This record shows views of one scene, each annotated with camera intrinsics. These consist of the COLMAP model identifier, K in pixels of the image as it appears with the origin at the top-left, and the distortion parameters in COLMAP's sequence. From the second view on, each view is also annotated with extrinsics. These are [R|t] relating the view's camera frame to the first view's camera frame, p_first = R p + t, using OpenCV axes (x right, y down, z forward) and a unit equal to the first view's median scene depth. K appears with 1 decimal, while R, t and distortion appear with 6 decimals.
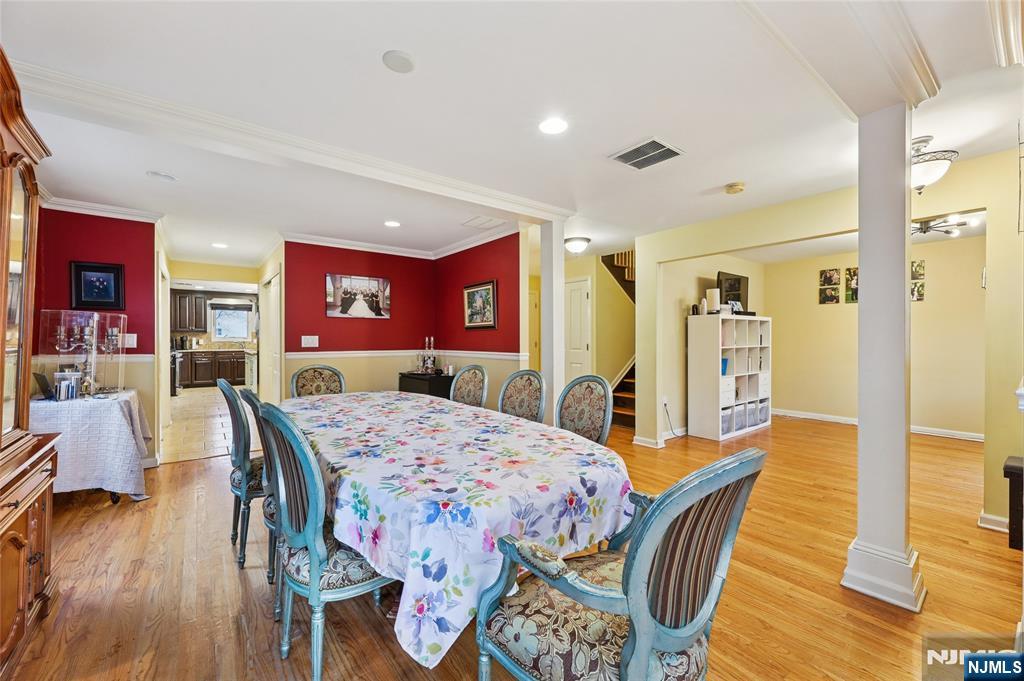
lens RADIAL K [[421.4, 0, 507.6], [0, 421.4, 337.4], [0, 0, 1]] dist [0.001222, 0.000064]
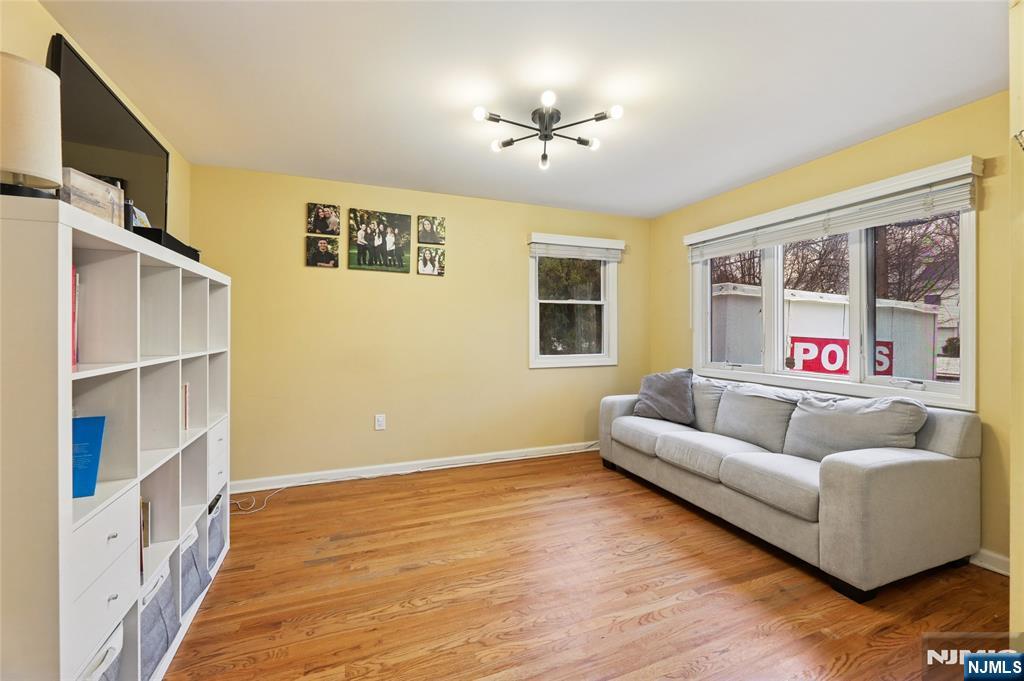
lens RADIAL K [[421.4, 0, 508.0], [0, 421.4, 333.3], [0, 0, 1]] dist [0.001222, 0.000064]
pose [[0.288736, -0.003162, 0.957404, 0.319903], [-0.002171, 0.999990, 0.003957, 0.003551], [-0.957406, -0.003221, 0.288726, 0.633776]]
